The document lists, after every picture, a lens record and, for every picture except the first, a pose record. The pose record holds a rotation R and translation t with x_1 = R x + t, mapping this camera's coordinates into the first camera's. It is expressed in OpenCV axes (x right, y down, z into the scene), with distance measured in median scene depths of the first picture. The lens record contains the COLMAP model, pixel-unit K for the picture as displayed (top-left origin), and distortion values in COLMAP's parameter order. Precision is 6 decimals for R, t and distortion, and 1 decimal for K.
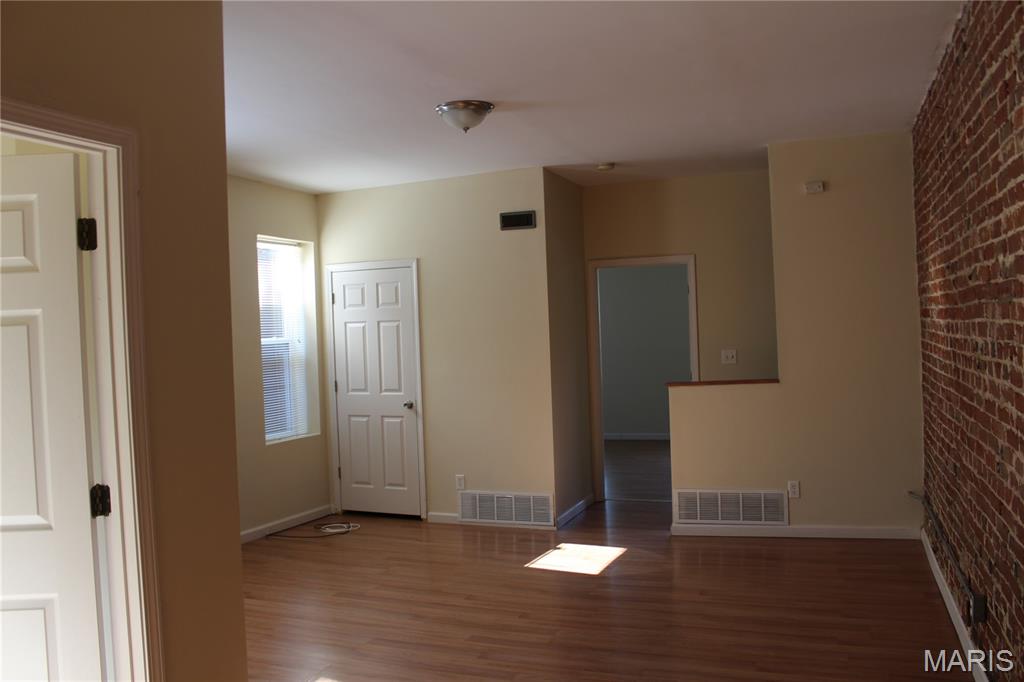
lens RADIAL K [[837.0, 0, 512.0], [0, 837.0, 341.0], [0, 0, 1]] dist [-0.166621, 0.145452]
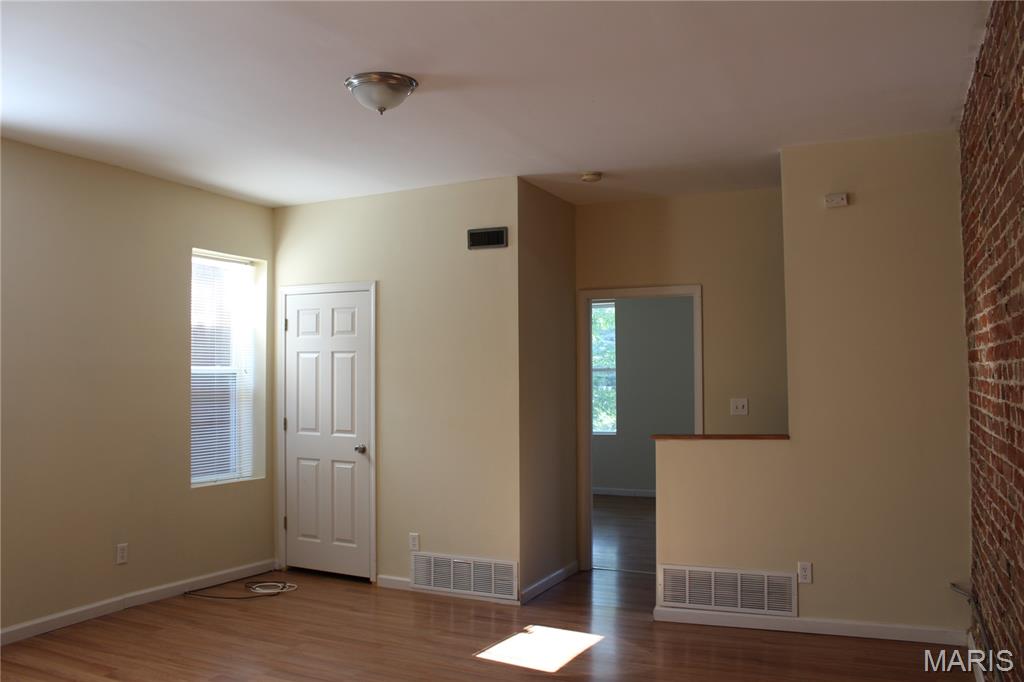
lens RADIAL K [[837.0, 0, 512.0], [0, 837.0, 341.0], [0, 0, 1]] dist [-0.166621, 0.145452]
pose [[0.997313, 0.029938, -0.066868, 0.092904], [-0.033533, 0.998015, -0.053302, 0.005656], [0.065140, 0.055401, 0.996337, 0.154256]]
